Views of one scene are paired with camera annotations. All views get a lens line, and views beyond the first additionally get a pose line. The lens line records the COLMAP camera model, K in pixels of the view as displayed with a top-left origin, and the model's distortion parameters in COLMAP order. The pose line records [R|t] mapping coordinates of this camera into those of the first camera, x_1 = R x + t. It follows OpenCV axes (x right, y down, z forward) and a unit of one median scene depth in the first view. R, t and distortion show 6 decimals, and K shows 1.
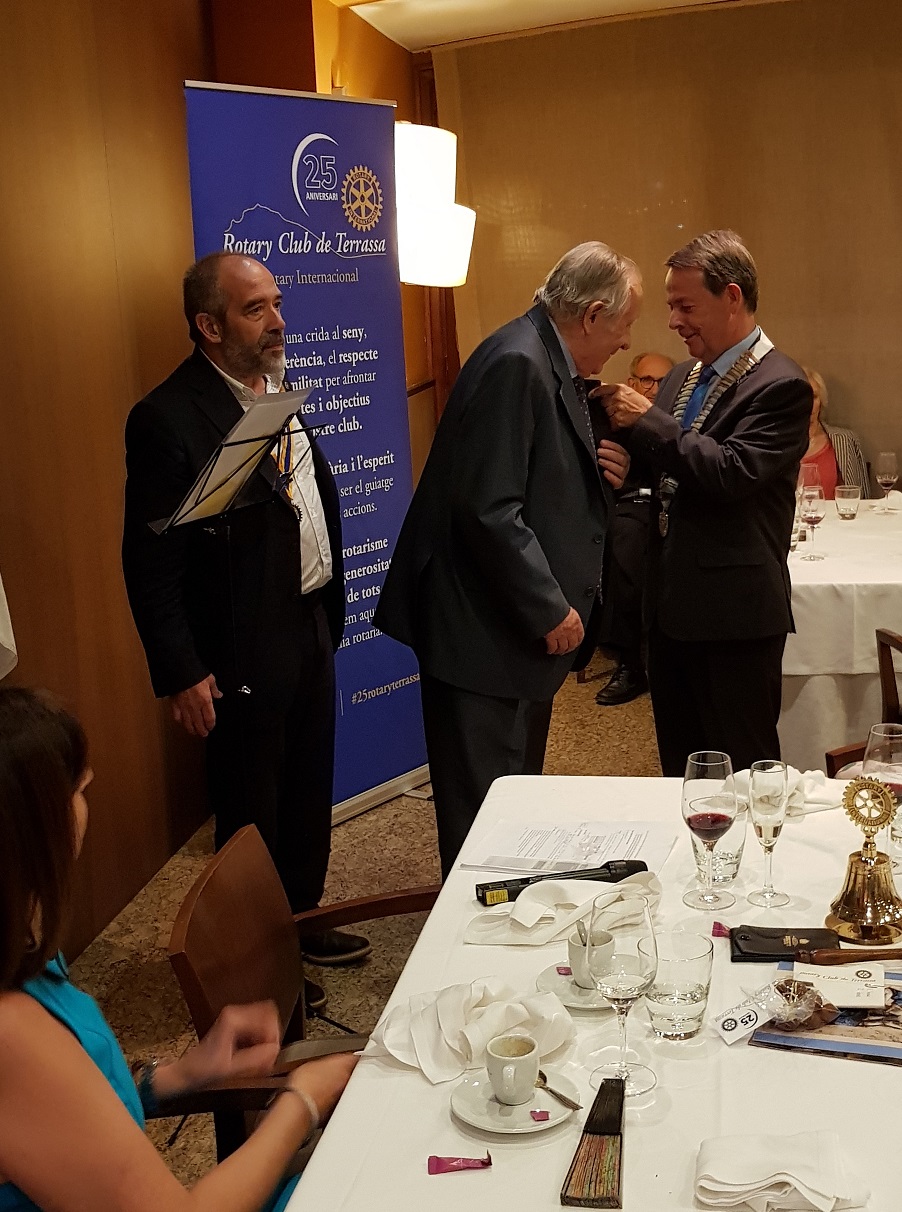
lens RADIAL K [[1665.6, 0, 561.2], [0, 1665.6, 626.1], [0, 0, 1]] dist [0.051197, 0.000000]
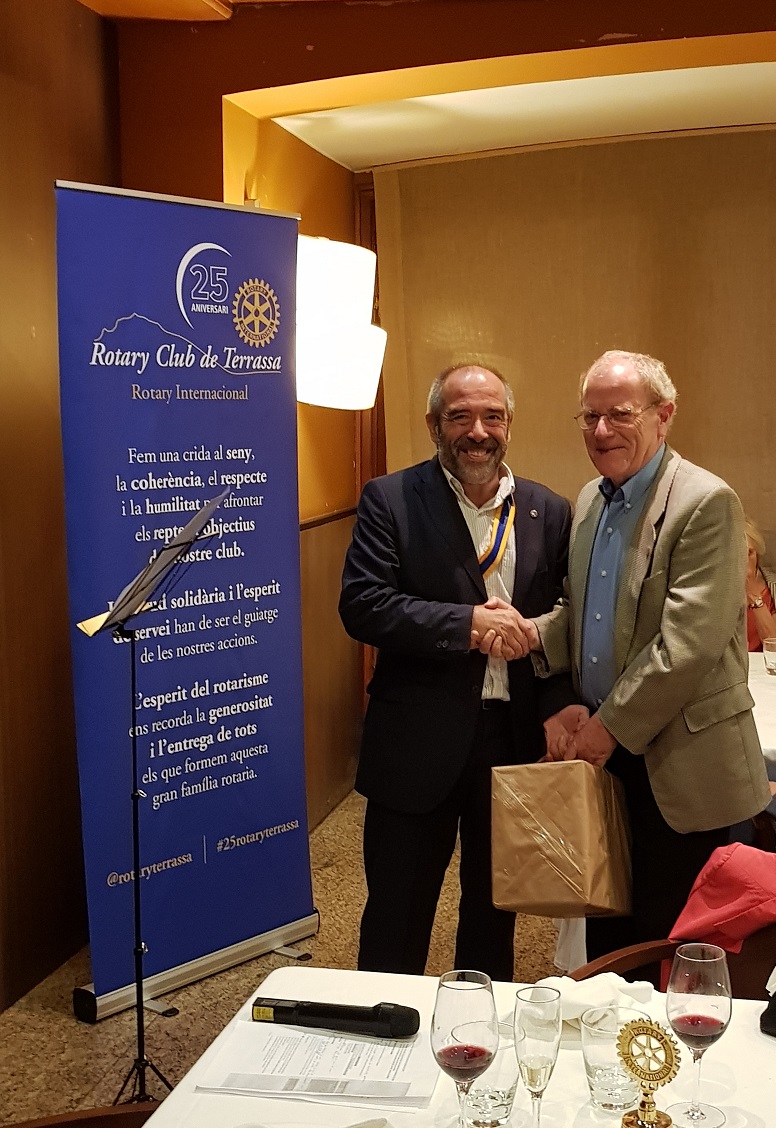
lens RADIAL K [[1650.1, 0, 513.6], [0, 1650.1, 666.2], [0, 0, 1]] dist [-0.002490, 0.000000]
pose [[0.998418, 0.046215, -0.032041, 0.064407], [-0.047813, 0.997552, -0.051033, -0.017239], [0.029604, 0.052484, 0.998183, 0.089483]]
